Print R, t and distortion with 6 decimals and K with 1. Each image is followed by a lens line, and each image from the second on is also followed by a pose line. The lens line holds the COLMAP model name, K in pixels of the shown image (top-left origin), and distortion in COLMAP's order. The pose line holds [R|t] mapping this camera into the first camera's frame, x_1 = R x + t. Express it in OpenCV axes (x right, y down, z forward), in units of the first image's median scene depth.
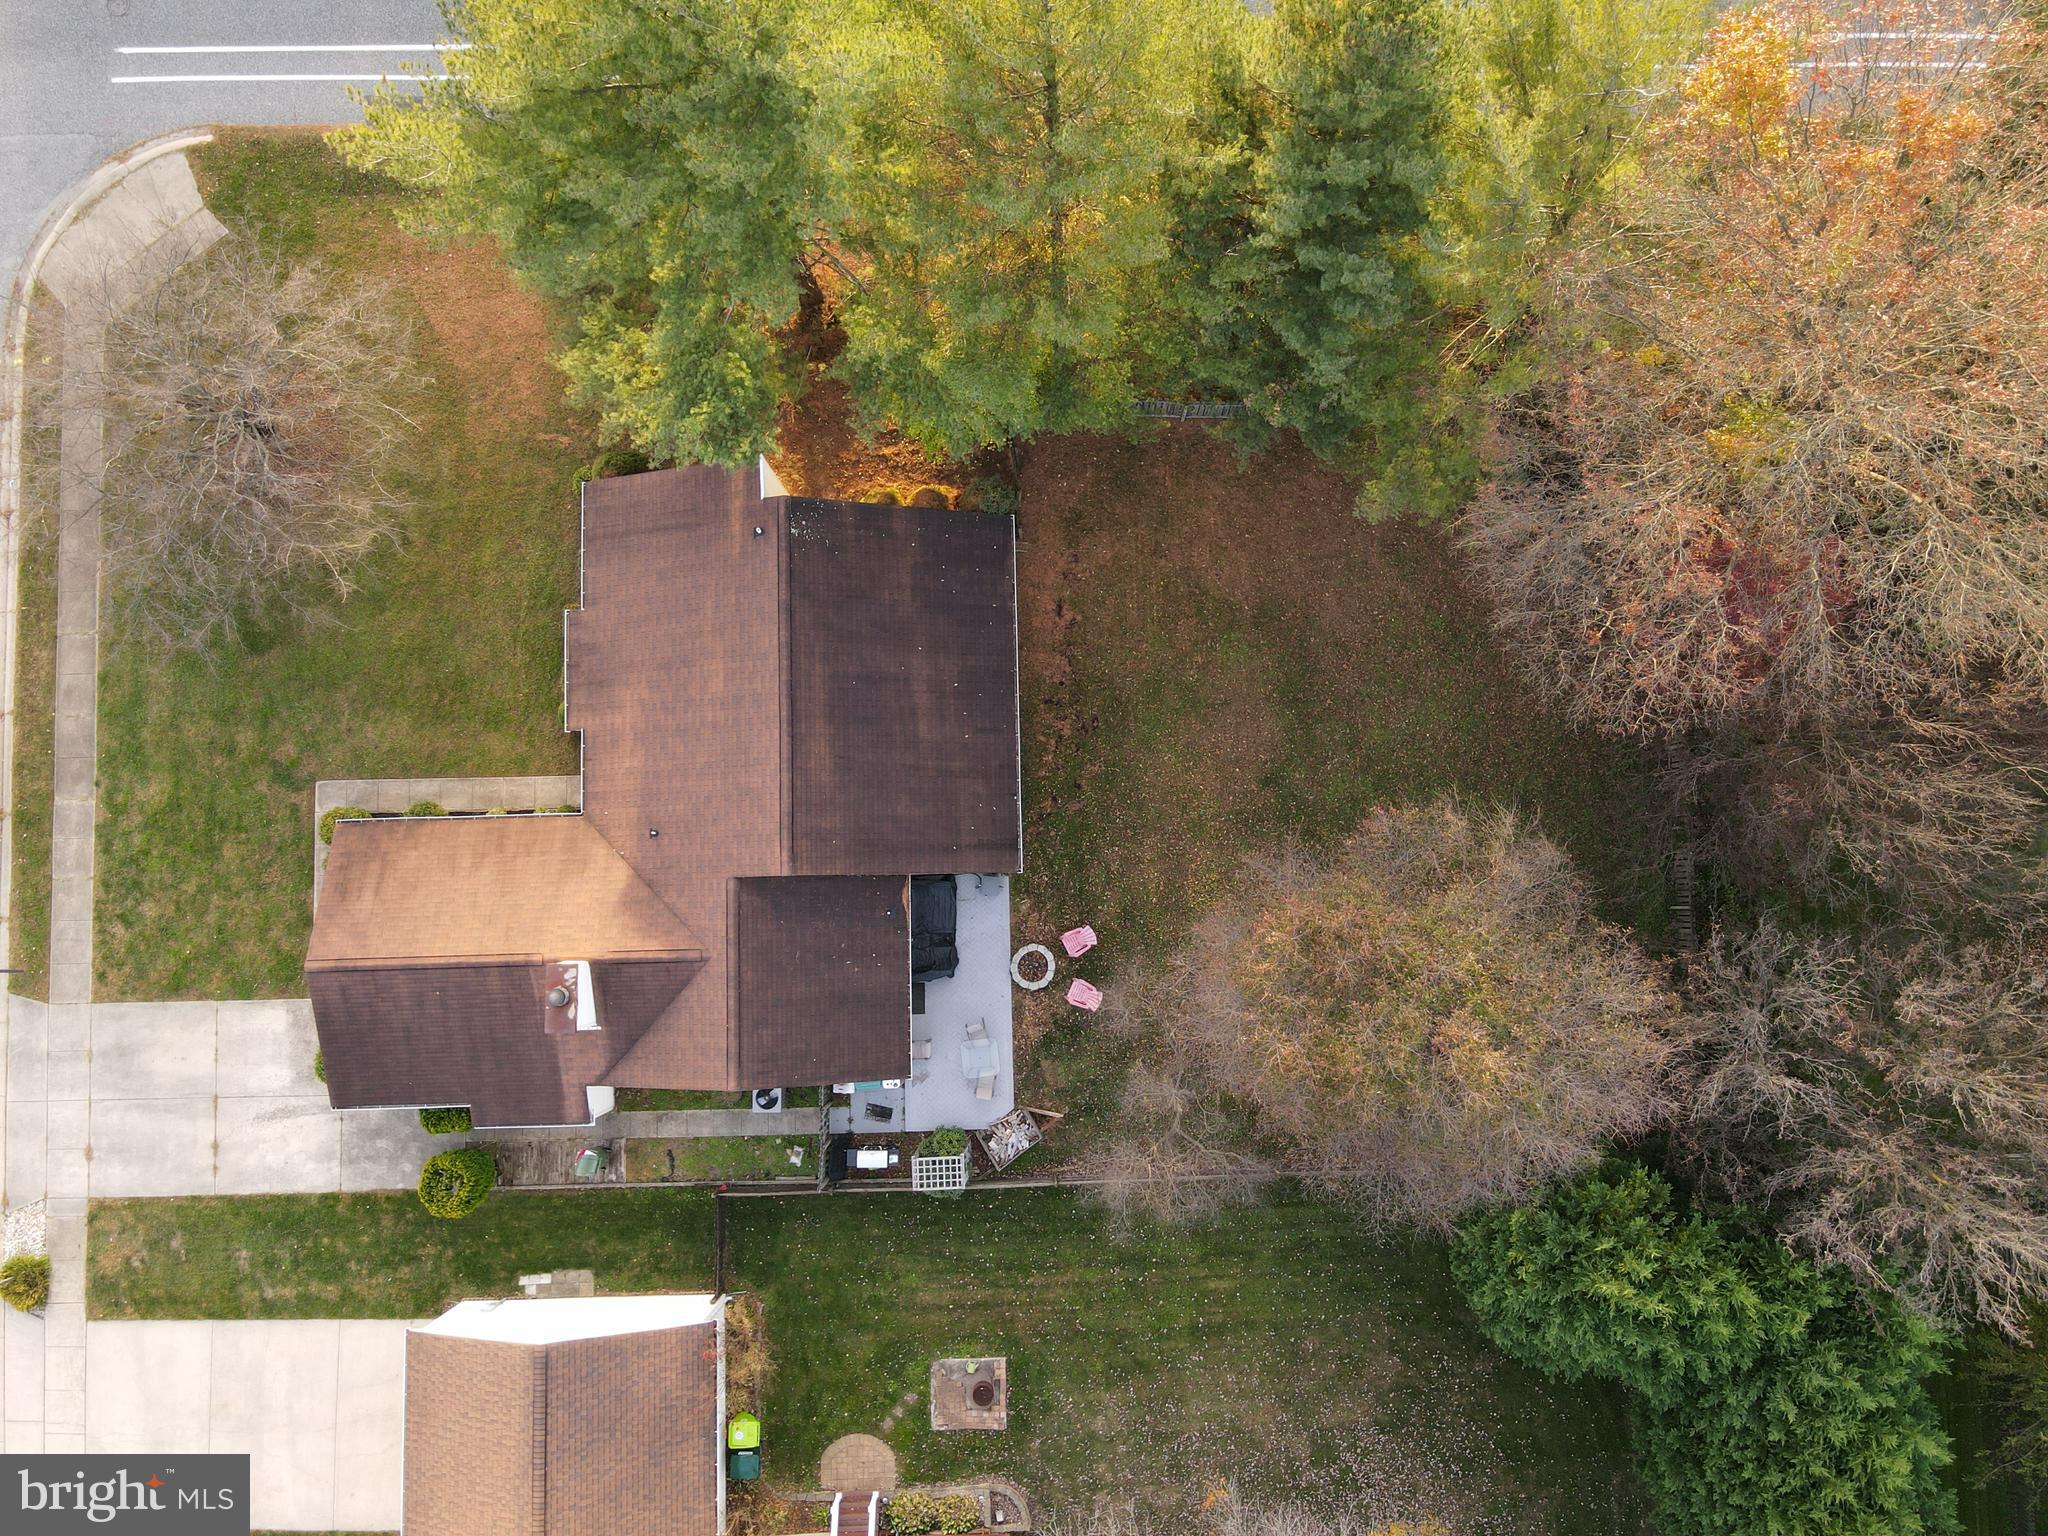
lens RADIAL K [[1412.1, 0, 1024.0], [0, 1412.1, 768.0], [0, 0, 1]] dist [-0.001320, 0.004953]
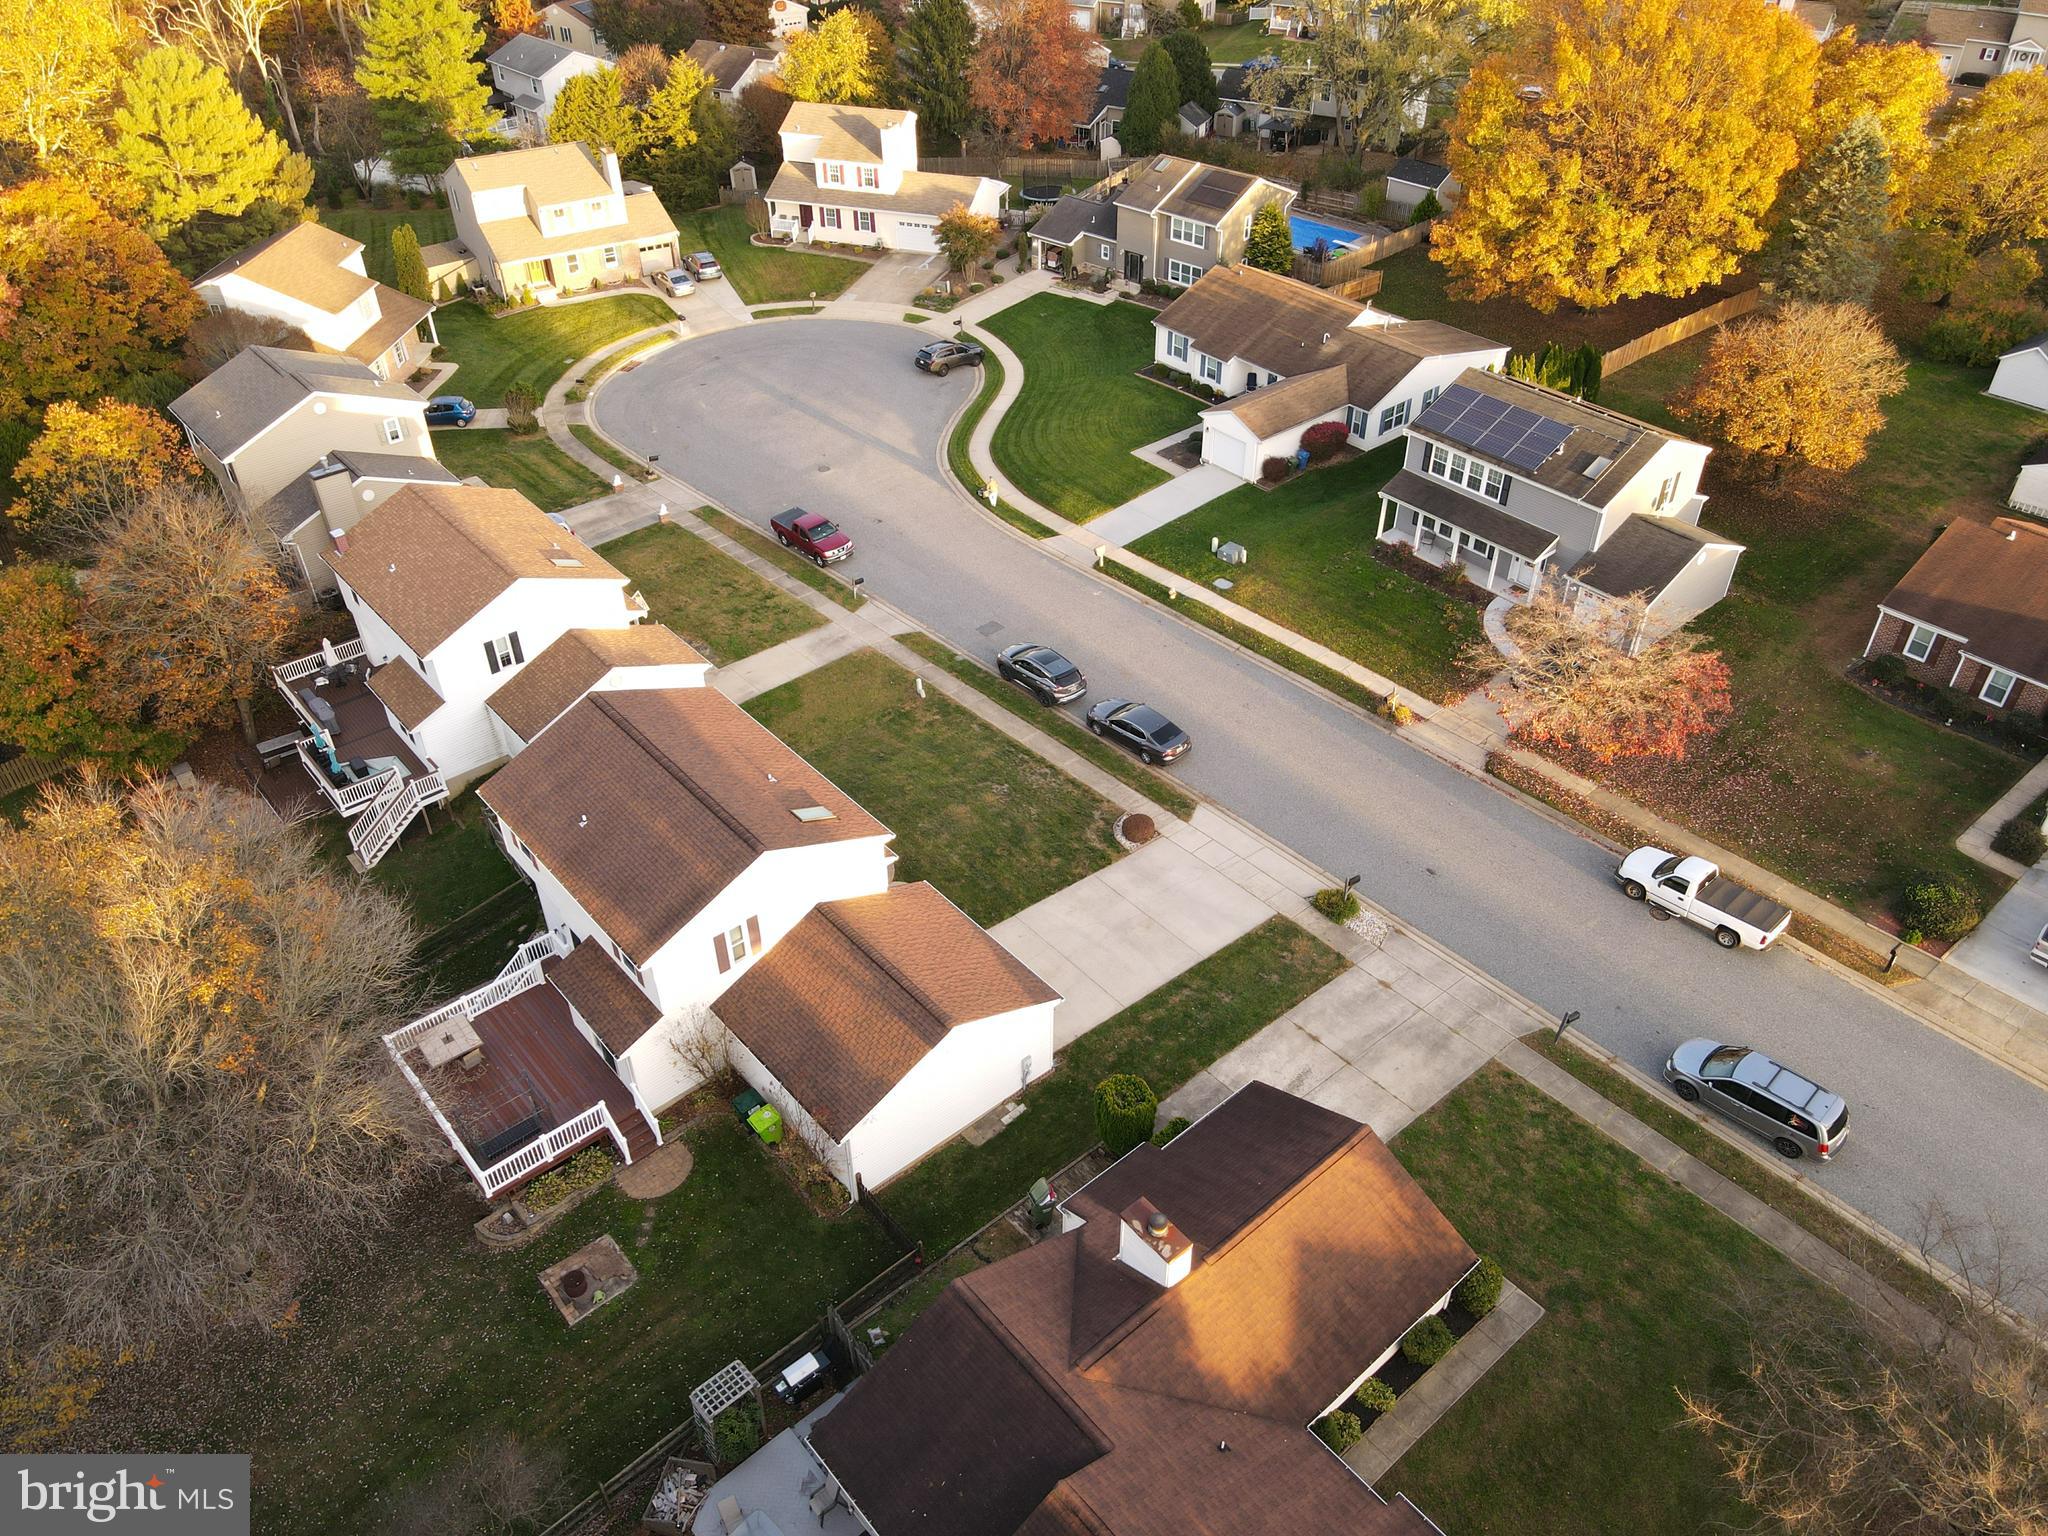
lens RADIAL K [[1412.1, 0, 1024.0], [0, 1412.1, 768.0], [0, 0, 1]] dist [-0.001320, 0.004953]
pose [[-0.765269, 0.419070, -0.488615, 0.057654], [-0.641899, -0.439895, 0.628059, -0.194379], [0.048261, 0.794275, 0.605638, 0.151094]]
